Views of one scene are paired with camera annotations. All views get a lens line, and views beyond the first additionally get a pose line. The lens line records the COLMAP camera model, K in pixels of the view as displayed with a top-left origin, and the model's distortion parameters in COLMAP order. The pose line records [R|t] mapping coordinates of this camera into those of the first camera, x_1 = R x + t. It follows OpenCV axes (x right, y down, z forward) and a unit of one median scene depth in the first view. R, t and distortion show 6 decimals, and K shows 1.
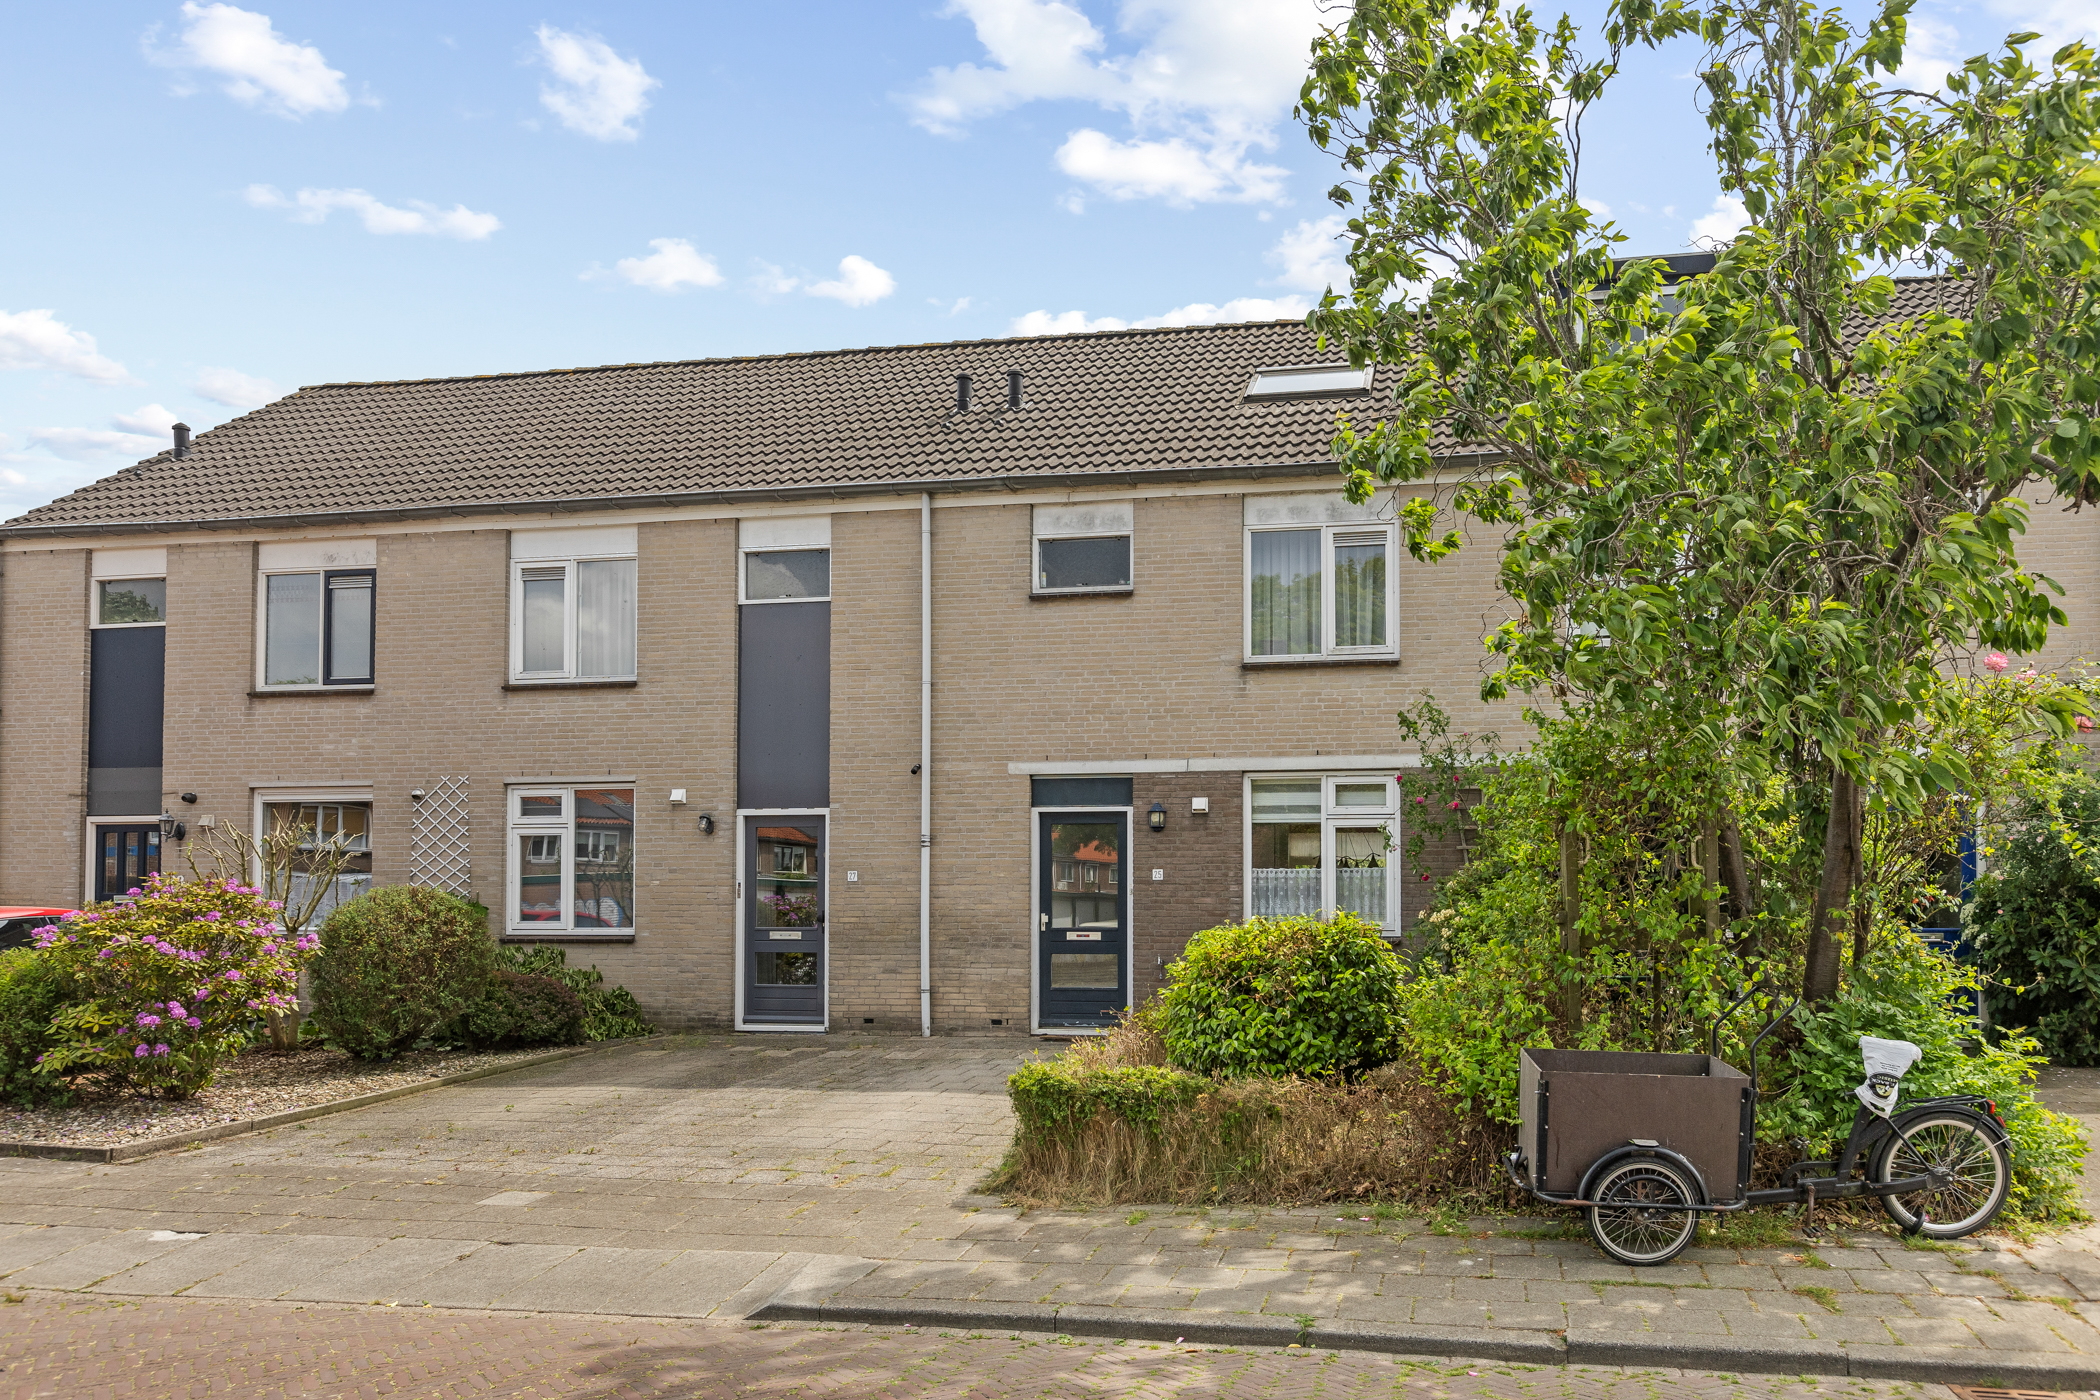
lens RADIAL K [[1405.0, 0, 1156.2], [0, 1405.0, 873.0], [0, 0, 1]] dist [-0.002374, -0.000780]
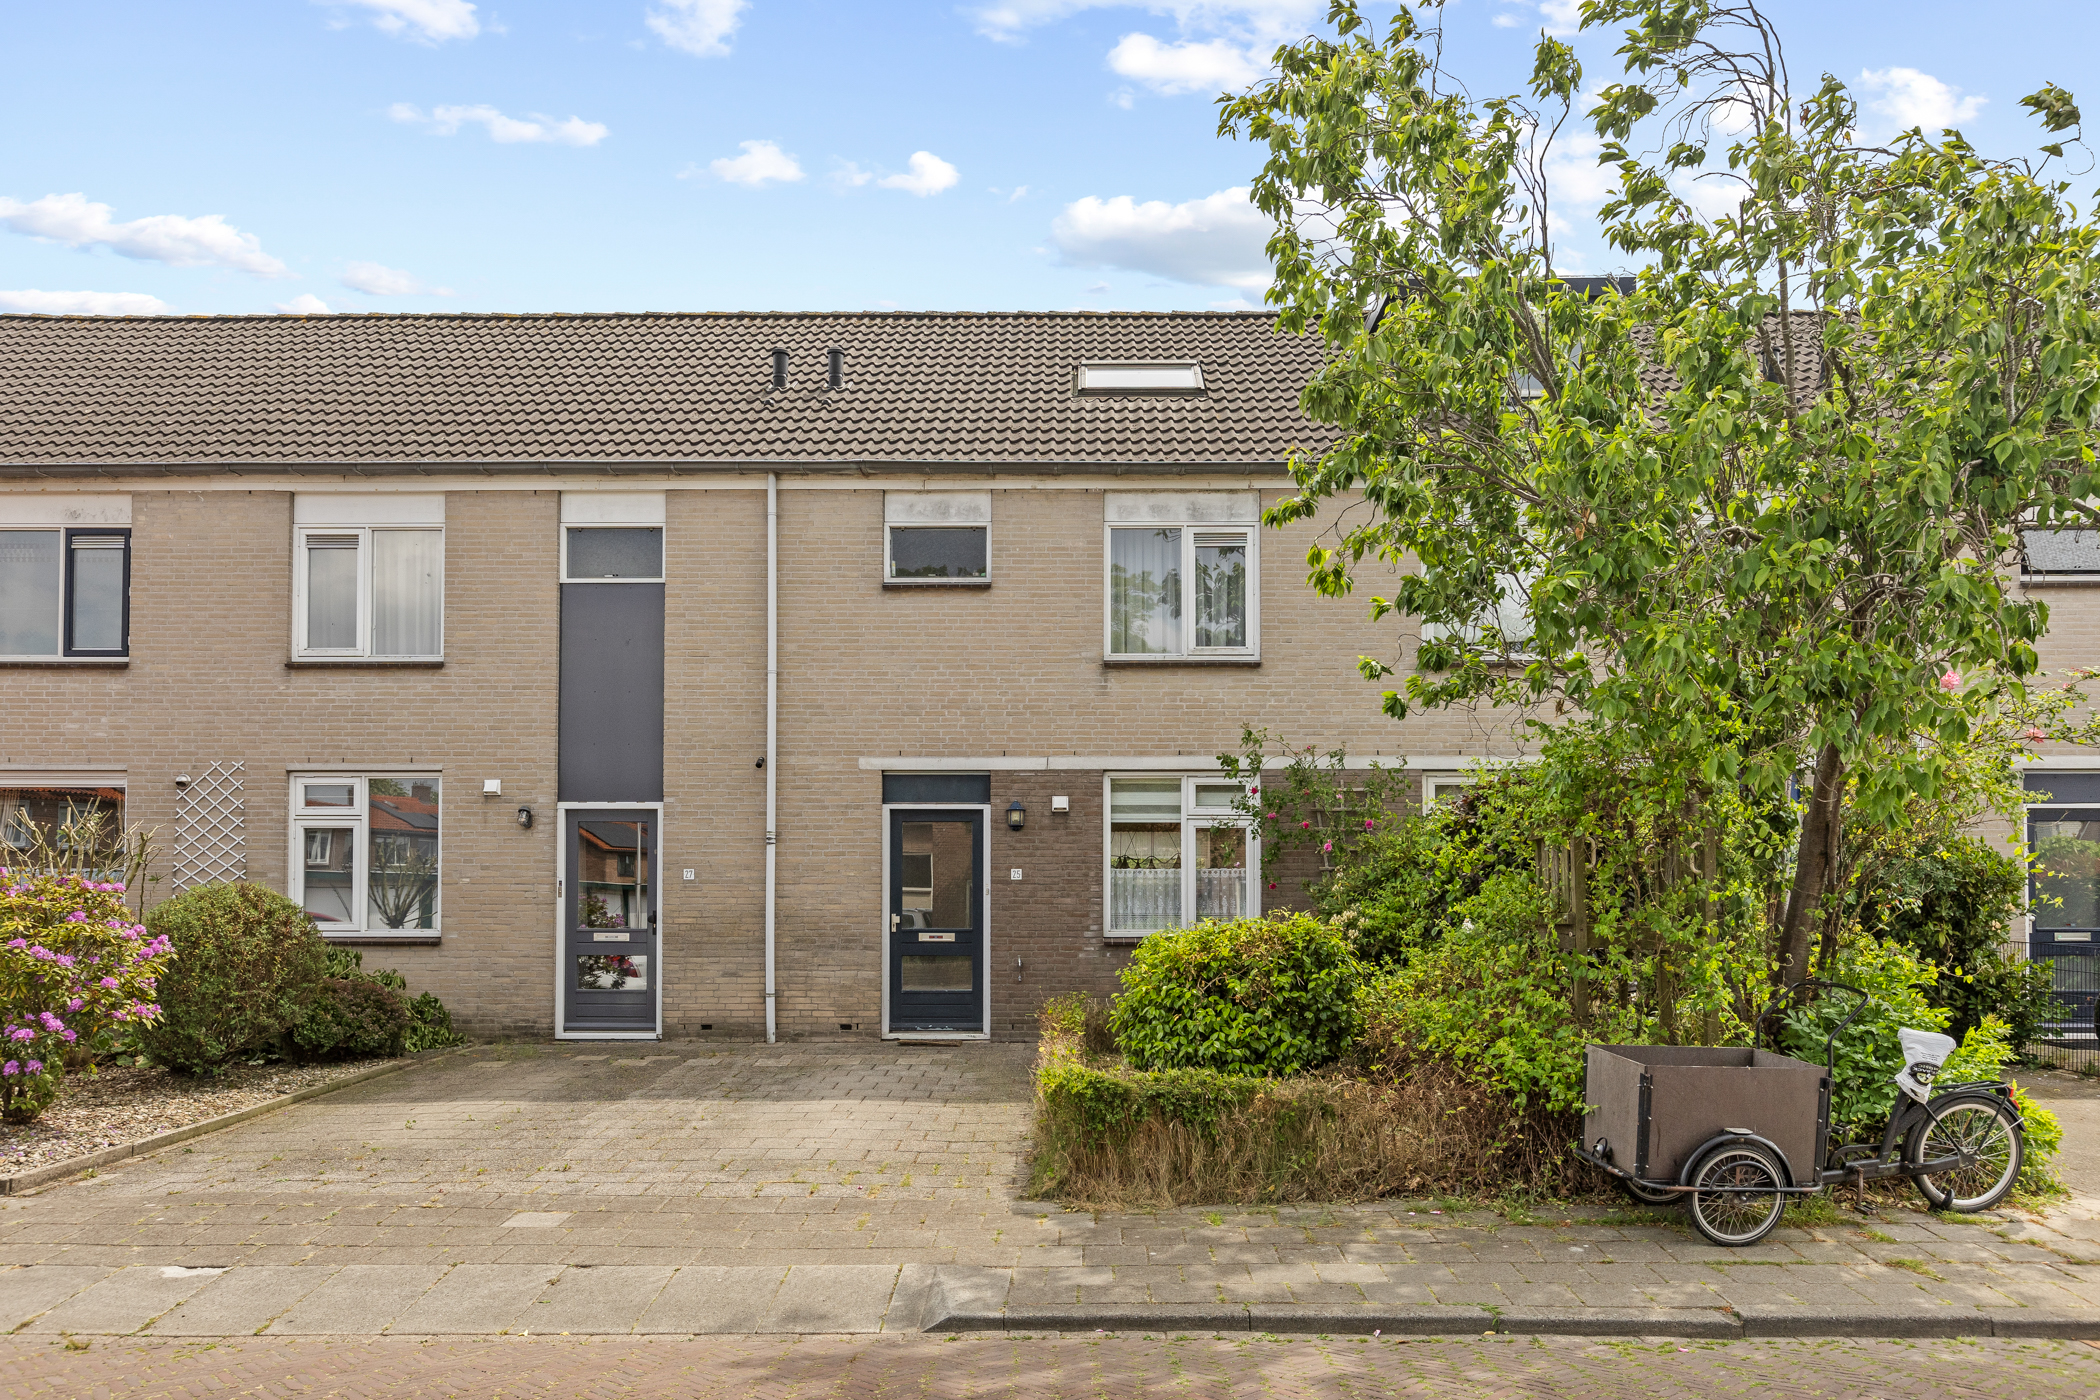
lens RADIAL K [[1449.8, 0, 1051.9], [0, 1449.8, 870.1], [0, 0, 1]] dist [-0.003522, -0.002360]
pose [[0.988238, 0.005371, 0.152829, -0.130366], [-0.005225, 0.999985, -0.001356, -0.000548], [-0.152834, 0.000542, 0.988252, -0.002287]]
